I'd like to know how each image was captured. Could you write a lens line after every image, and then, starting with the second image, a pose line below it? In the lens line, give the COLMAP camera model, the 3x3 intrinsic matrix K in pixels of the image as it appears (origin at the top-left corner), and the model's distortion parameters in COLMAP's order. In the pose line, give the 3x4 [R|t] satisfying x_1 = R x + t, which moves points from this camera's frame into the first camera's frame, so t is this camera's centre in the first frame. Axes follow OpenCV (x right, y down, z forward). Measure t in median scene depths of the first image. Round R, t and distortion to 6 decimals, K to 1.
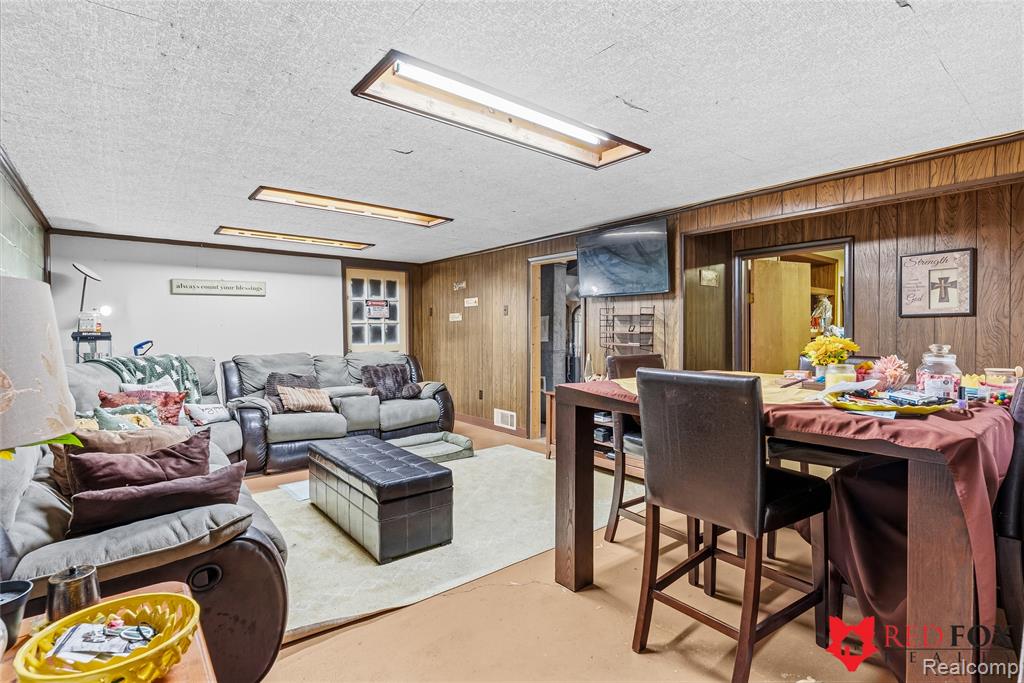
lens RADIAL K [[487.9, 0, 509.6], [0, 487.9, 337.0], [0, 0, 1]] dist [0.003755, 0.000138]
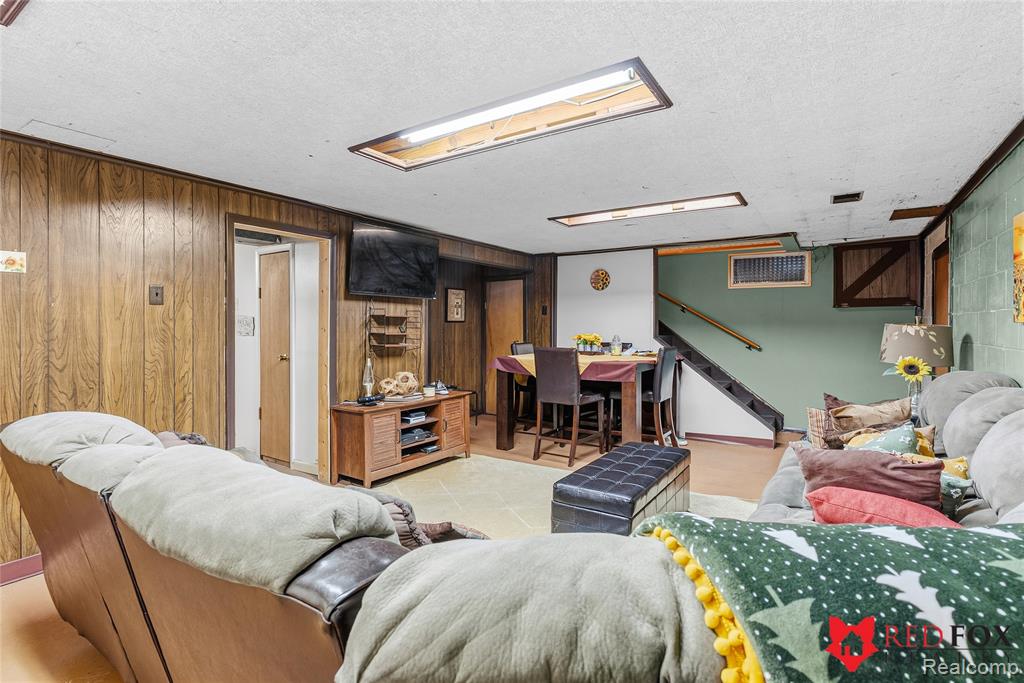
lens RADIAL K [[487.9, 0, 509.6], [0, 487.9, 337.0], [0, 0, 1]] dist [0.003755, 0.000138]
pose [[-0.304509, -0.021294, 0.952272, -0.798009], [0.013162, 0.999561, 0.026560, -0.027485], [-0.952419, 0.020621, -0.304095, 1.086058]]
